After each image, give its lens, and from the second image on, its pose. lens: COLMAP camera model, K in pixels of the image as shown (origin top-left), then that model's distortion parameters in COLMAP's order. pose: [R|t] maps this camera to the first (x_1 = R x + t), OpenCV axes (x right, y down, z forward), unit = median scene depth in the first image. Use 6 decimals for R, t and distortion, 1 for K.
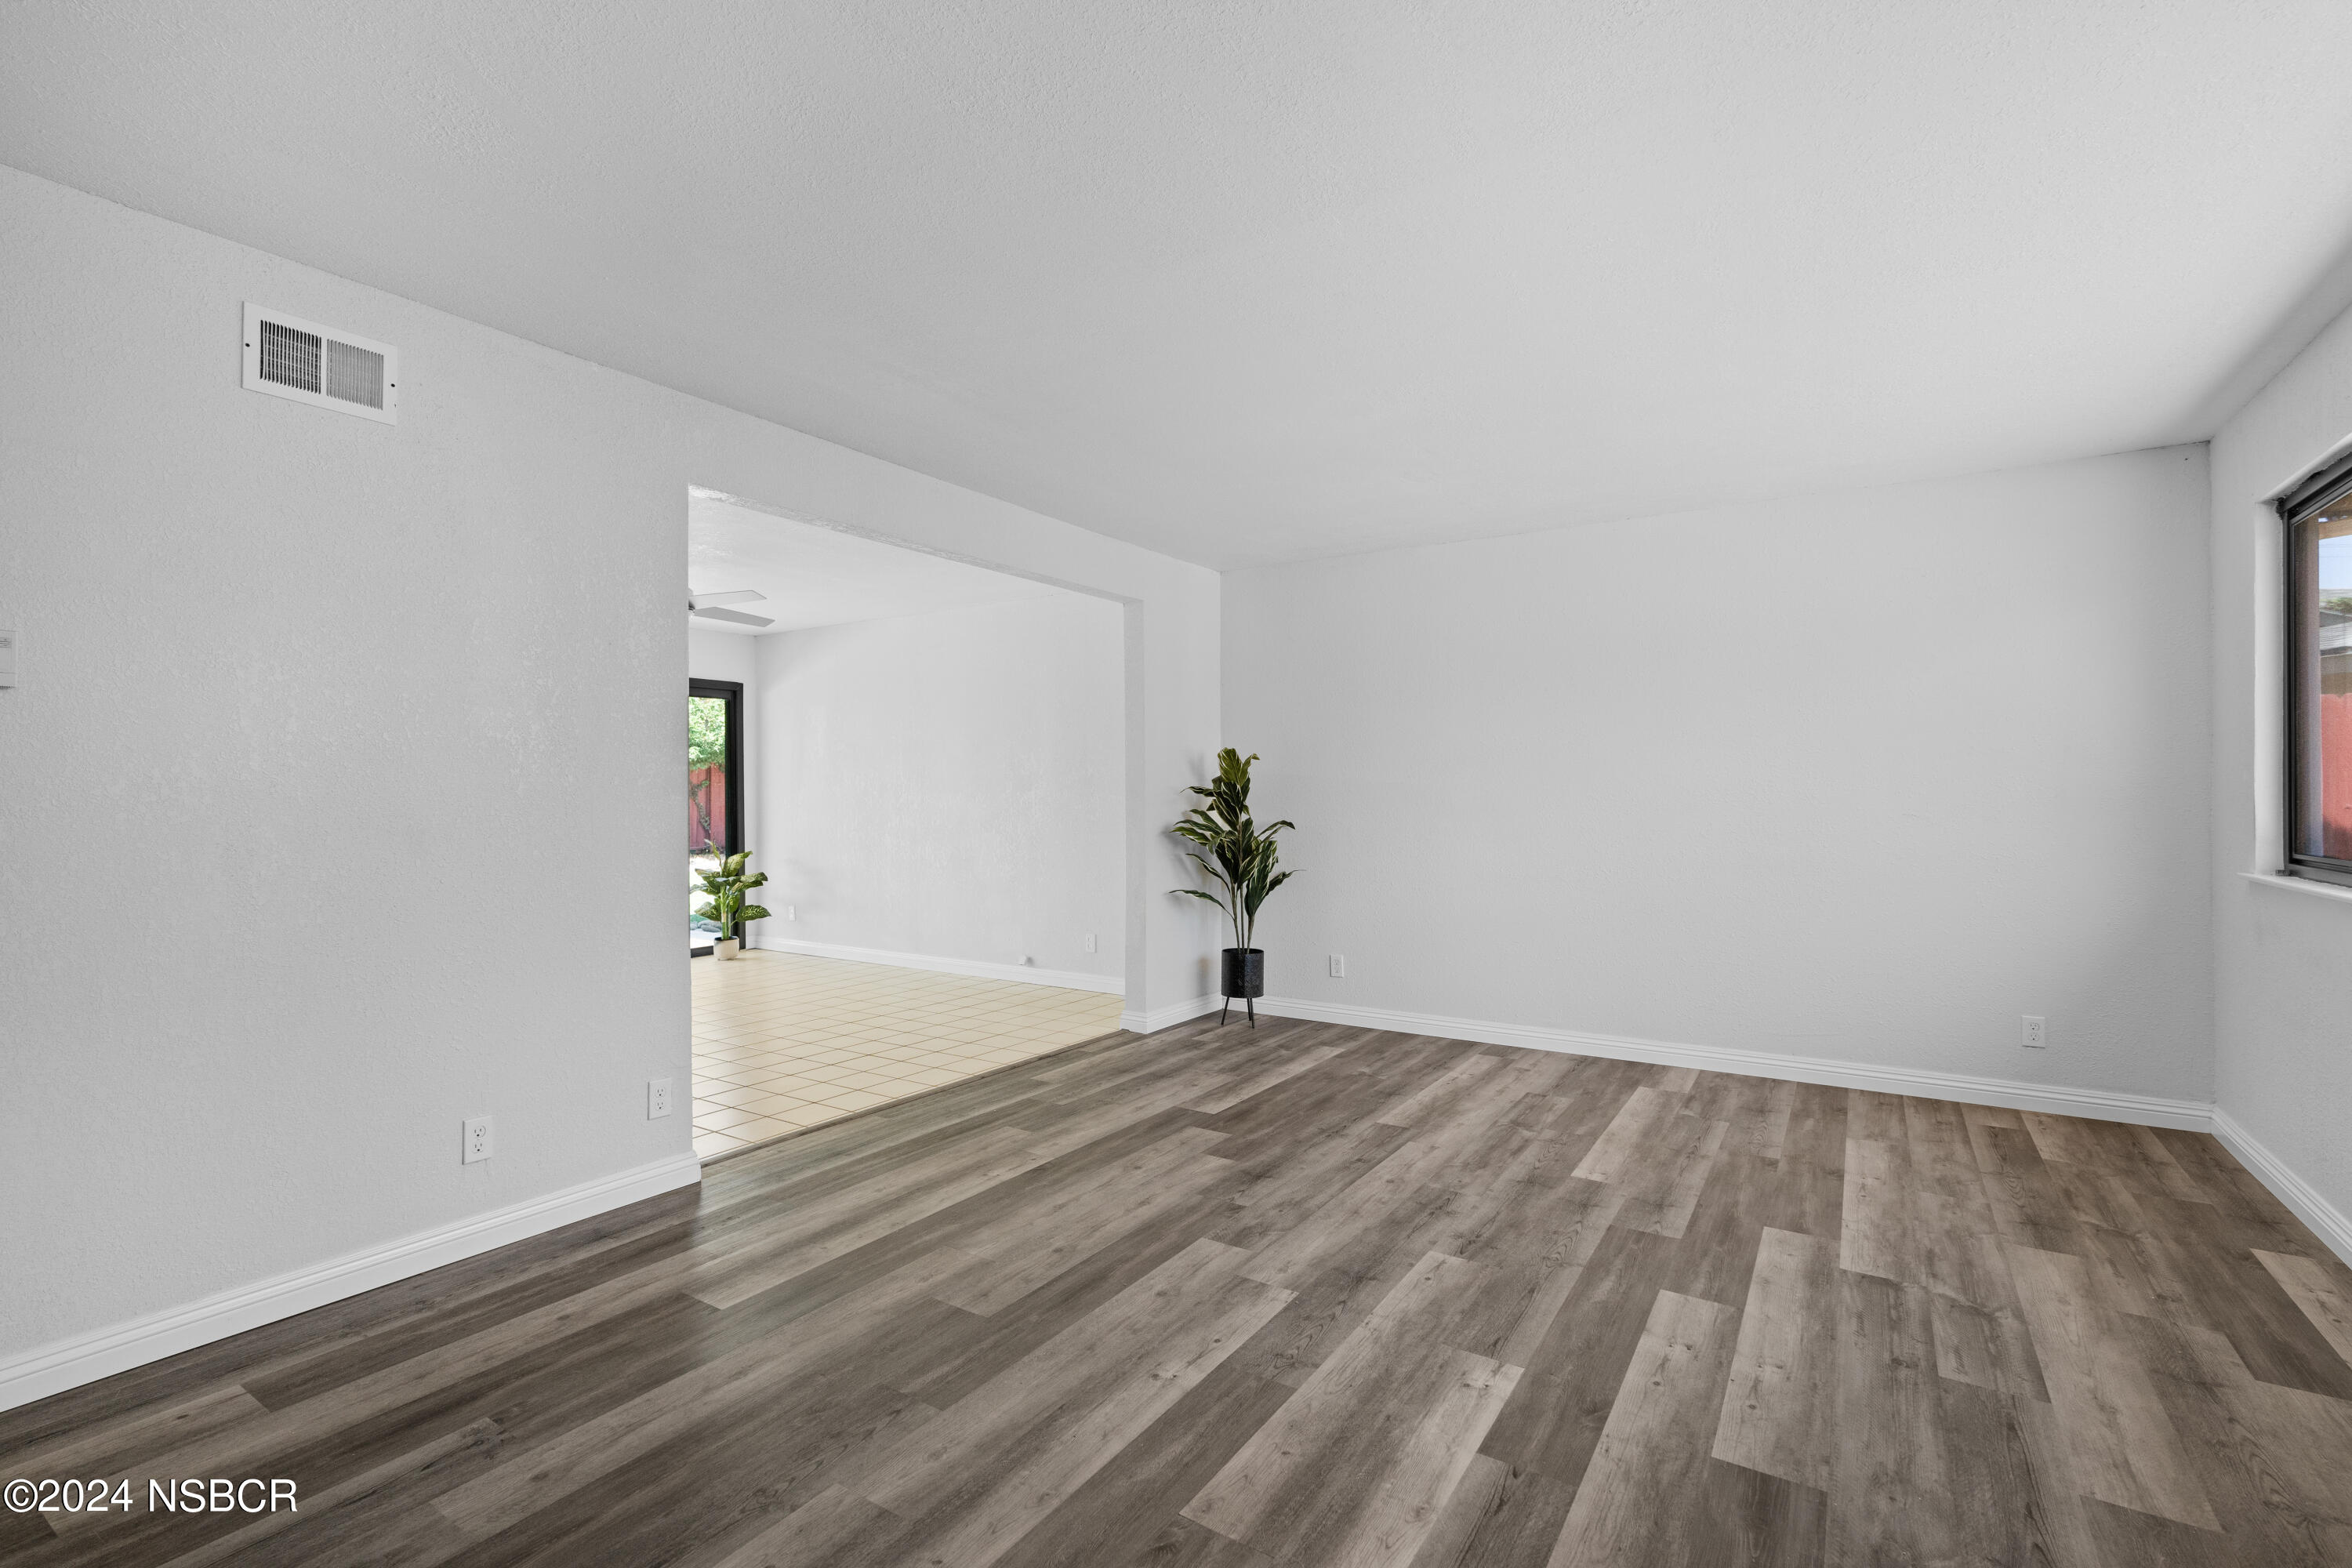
lens RADIAL K [[1056.3, 0, 1176.0], [0, 1056.3, 784.0], [0, 0, 1]] dist [-0.002849, 0.000060]
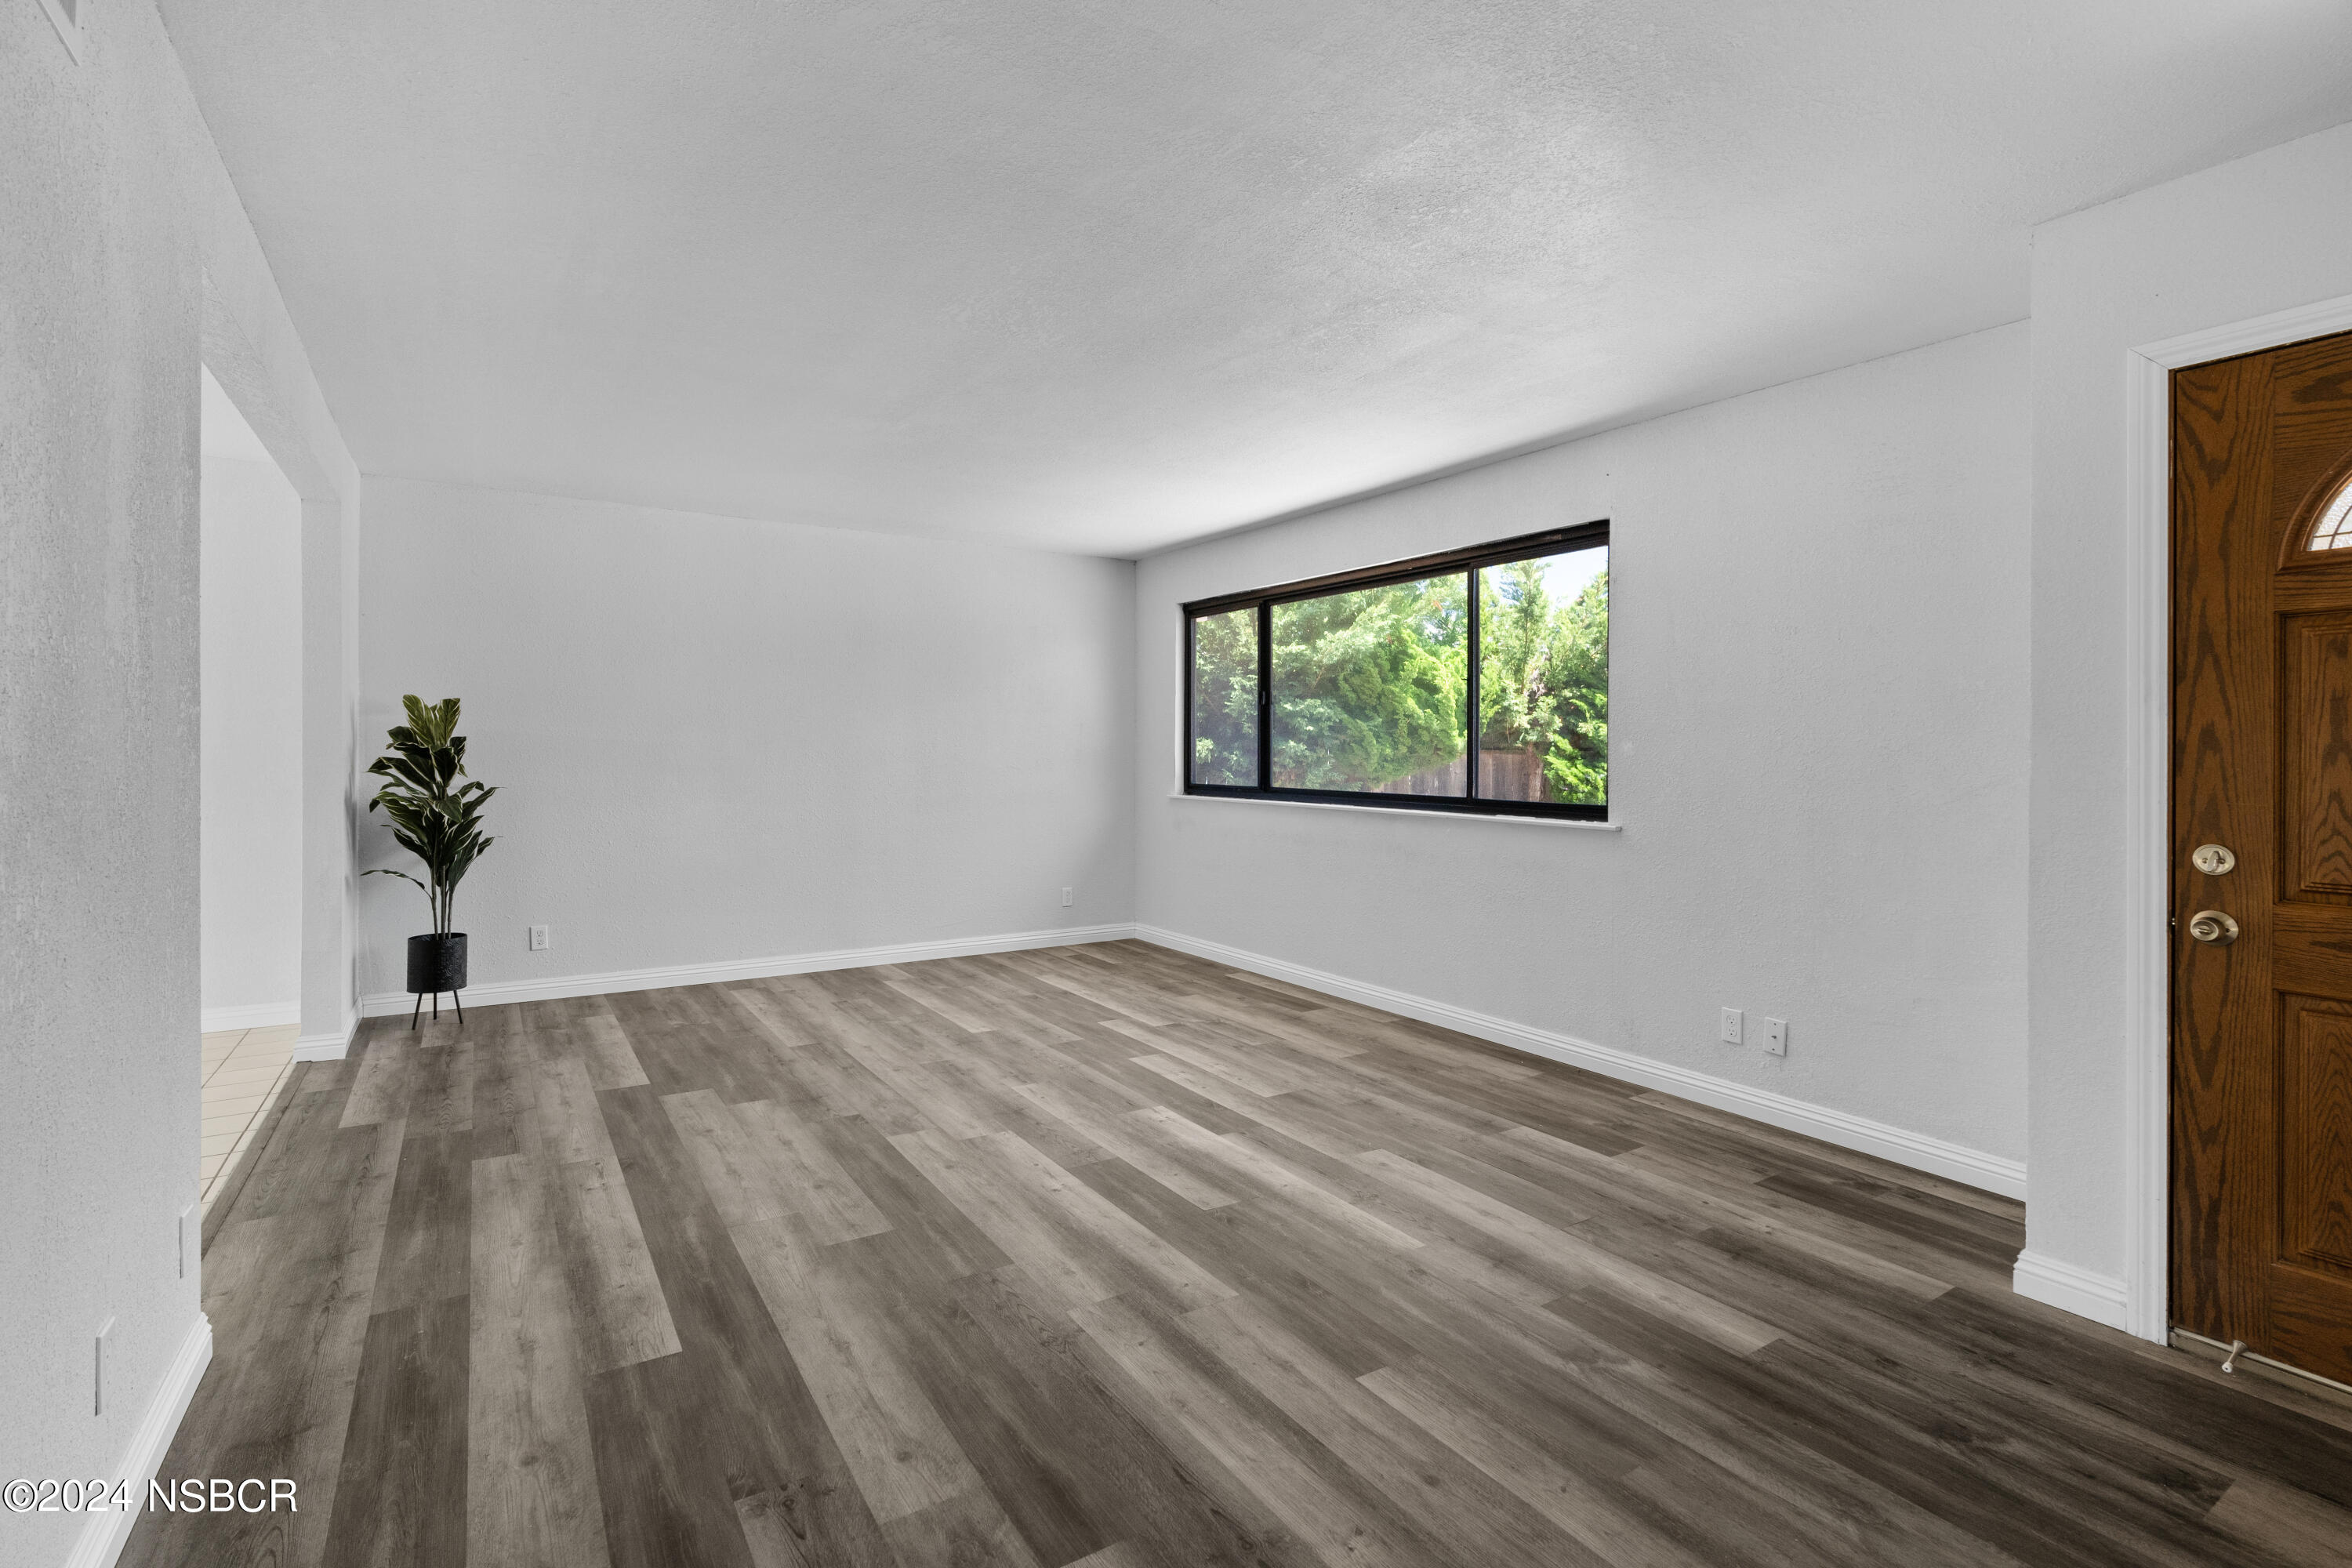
lens RADIAL K [[1067.1, 0, 1175.9], [0, 1067.1, 754.4], [0, 0, 1]] dist [0.000305, 0.000234]
pose [[0.403978, 0.005141, 0.914754, -0.908931], [-0.013481, 0.999909, 0.000334, 0.014335], [-0.914669, -0.012466, 0.404011, 0.259890]]
